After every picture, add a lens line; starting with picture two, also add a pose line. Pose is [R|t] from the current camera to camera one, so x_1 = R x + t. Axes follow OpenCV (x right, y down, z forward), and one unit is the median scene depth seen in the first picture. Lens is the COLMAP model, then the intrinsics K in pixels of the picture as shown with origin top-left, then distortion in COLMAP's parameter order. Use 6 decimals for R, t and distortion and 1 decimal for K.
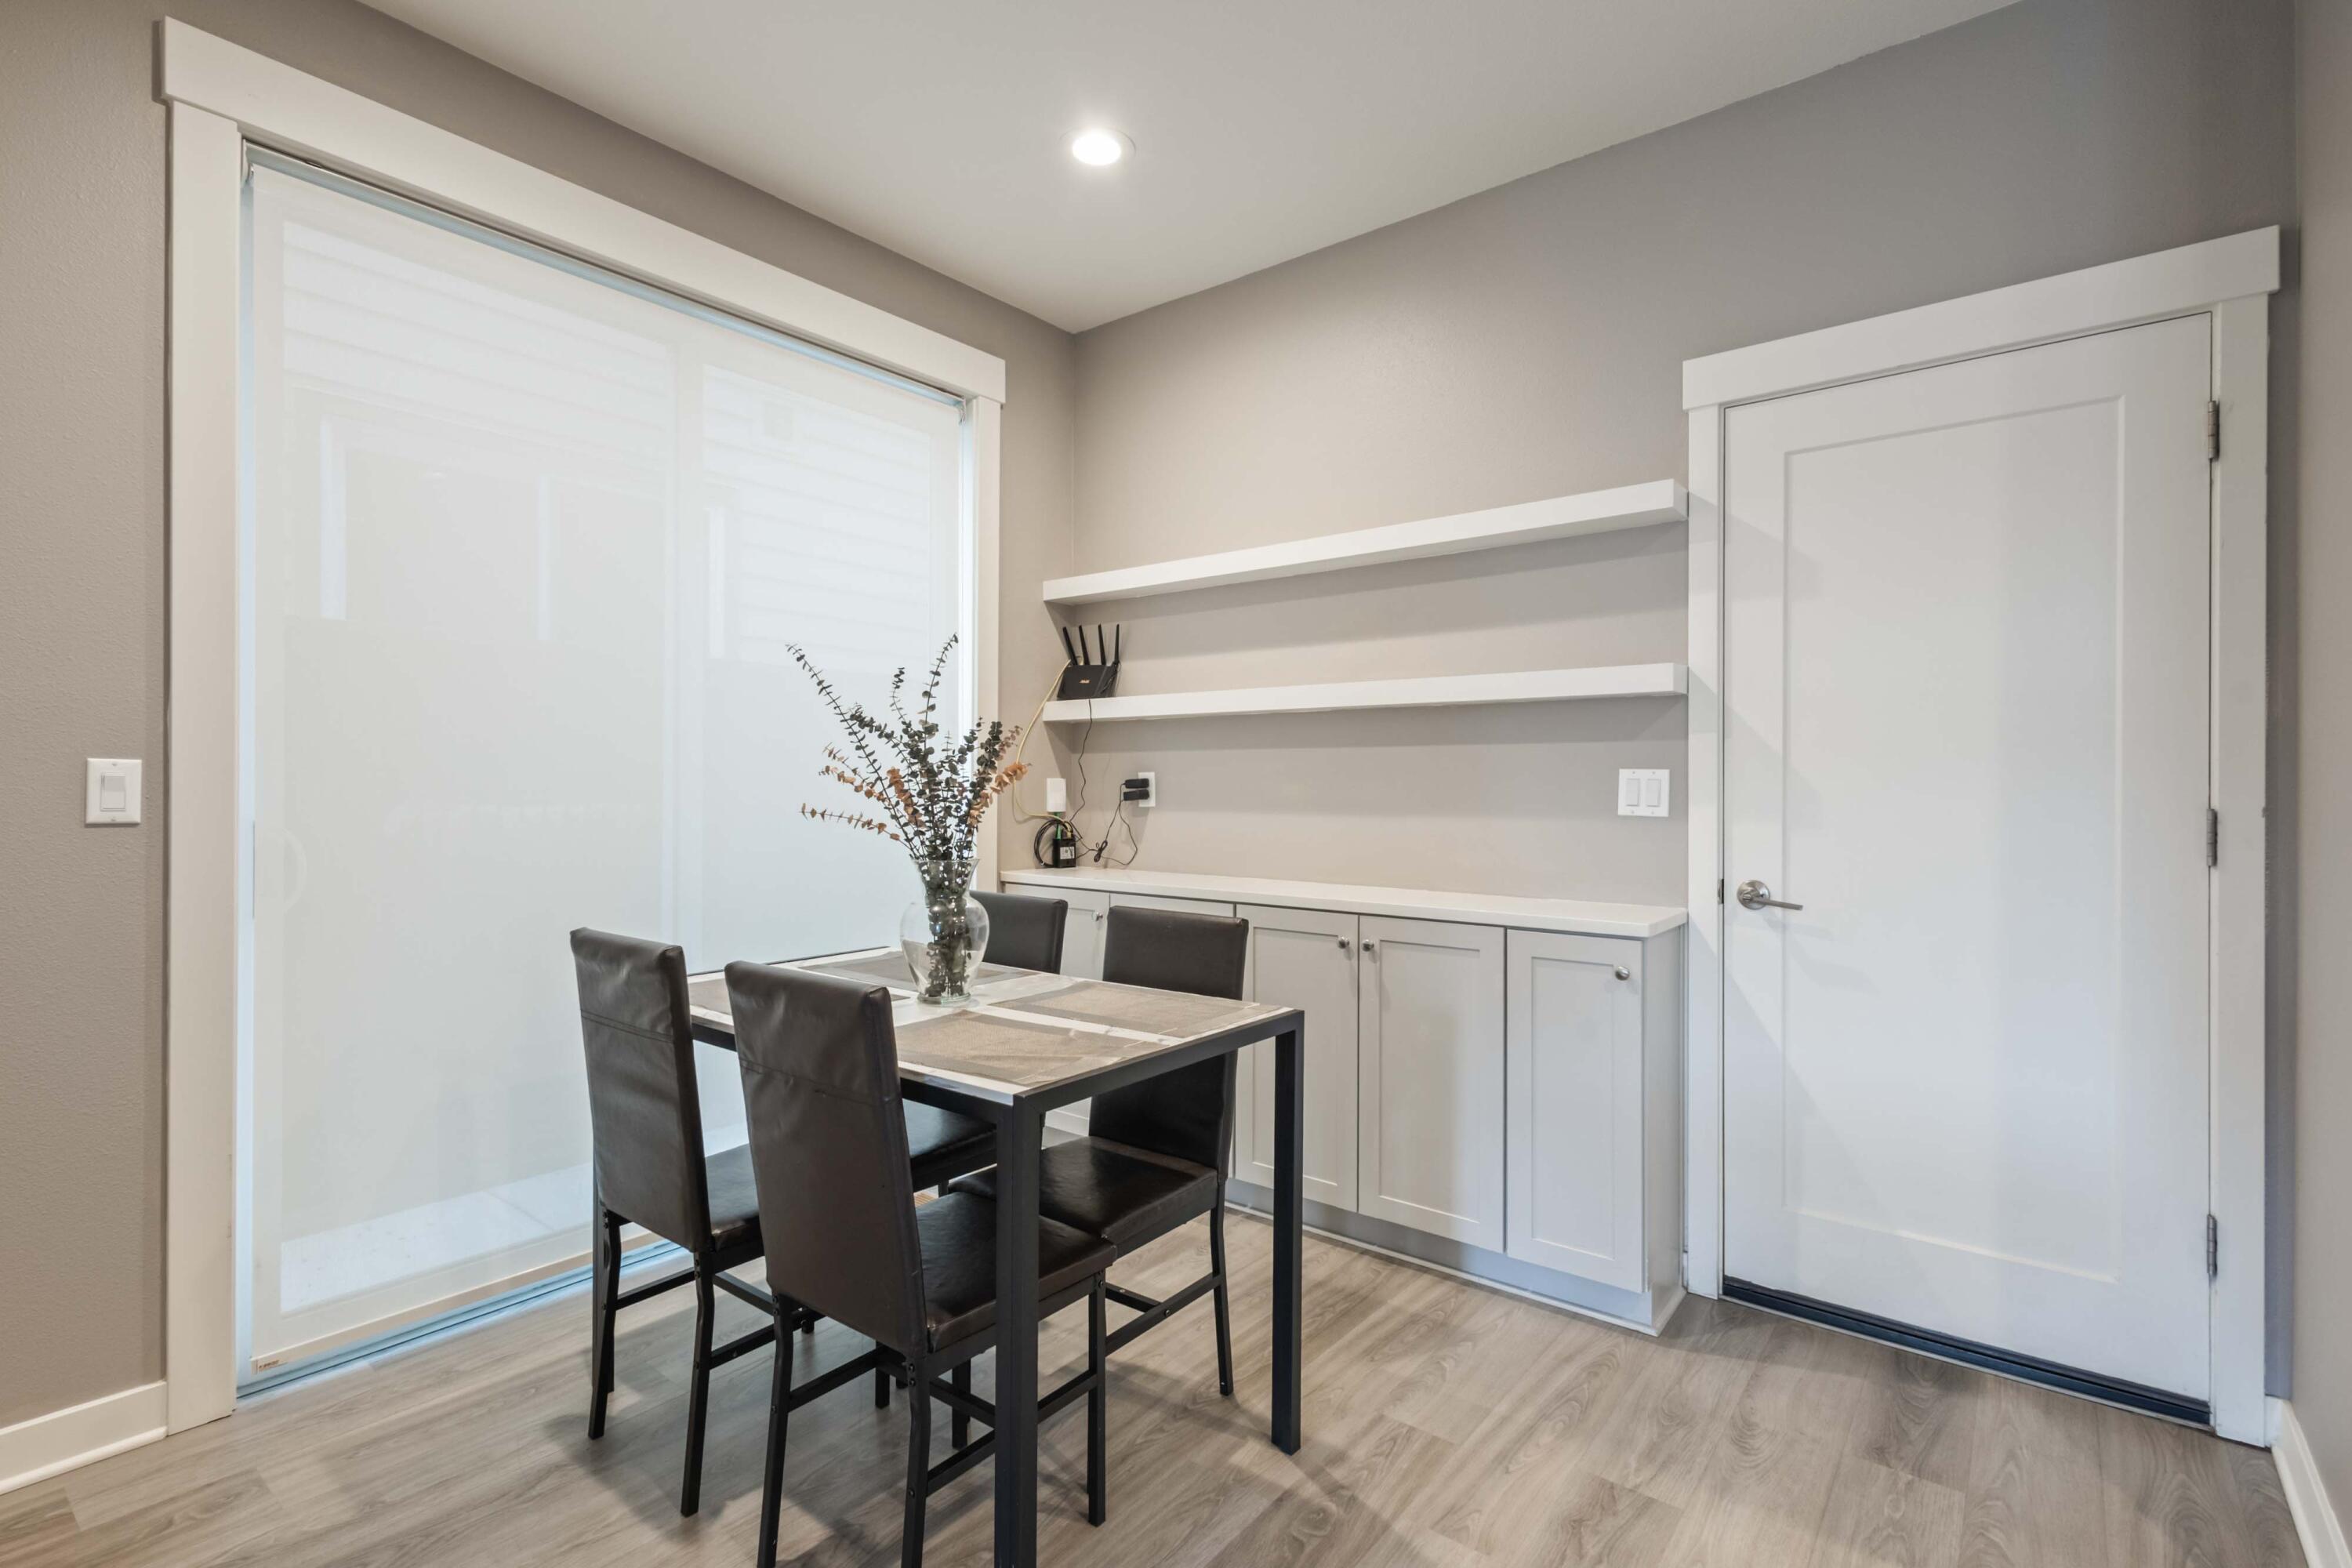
lens RADIAL K [[1088.8, 0, 1174.7], [0, 1088.8, 784.6], [0, 0, 1]] dist [0.017307, -0.005338]
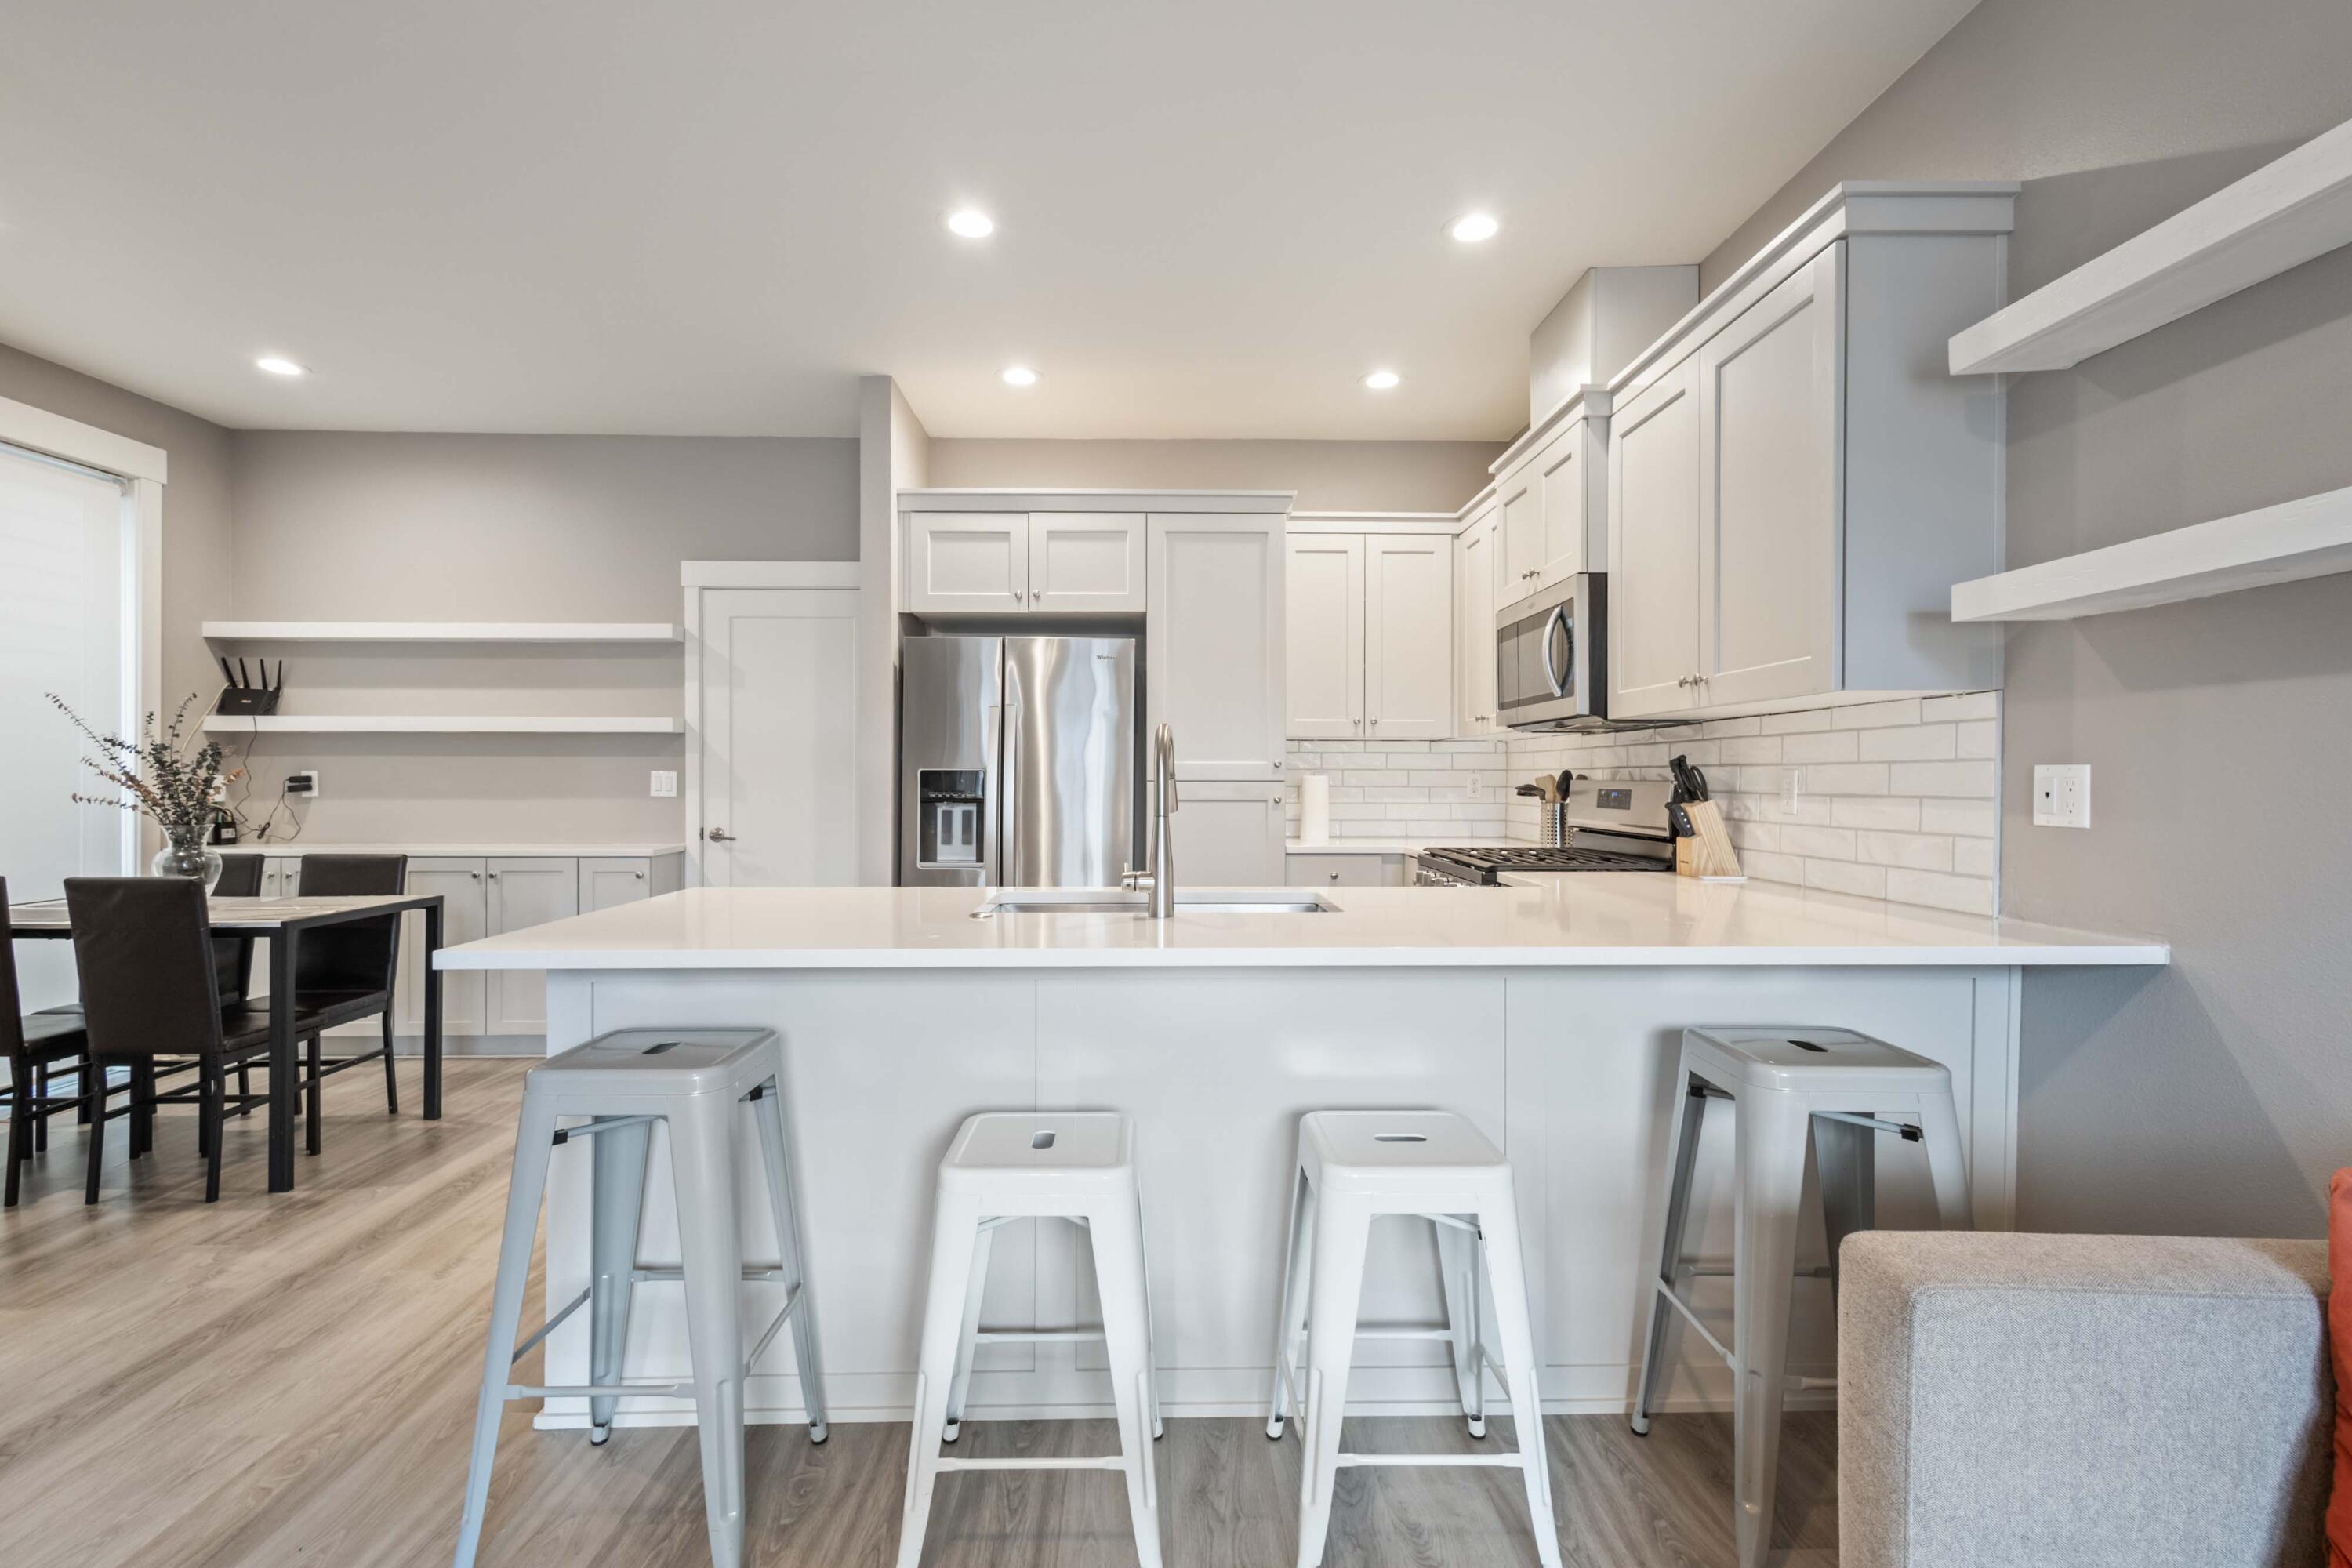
lens RADIAL K [[1088.8, 0, 1173.5], [0, 1088.8, 779.7], [0, 0, 1]] dist [0.017307, -0.005338]
pose [[0.770130, -0.003017, 0.637879, -0.099196], [0.001837, 0.999995, 0.002512, -0.003216], [-0.637884, -0.000763, 0.770132, -1.056547]]
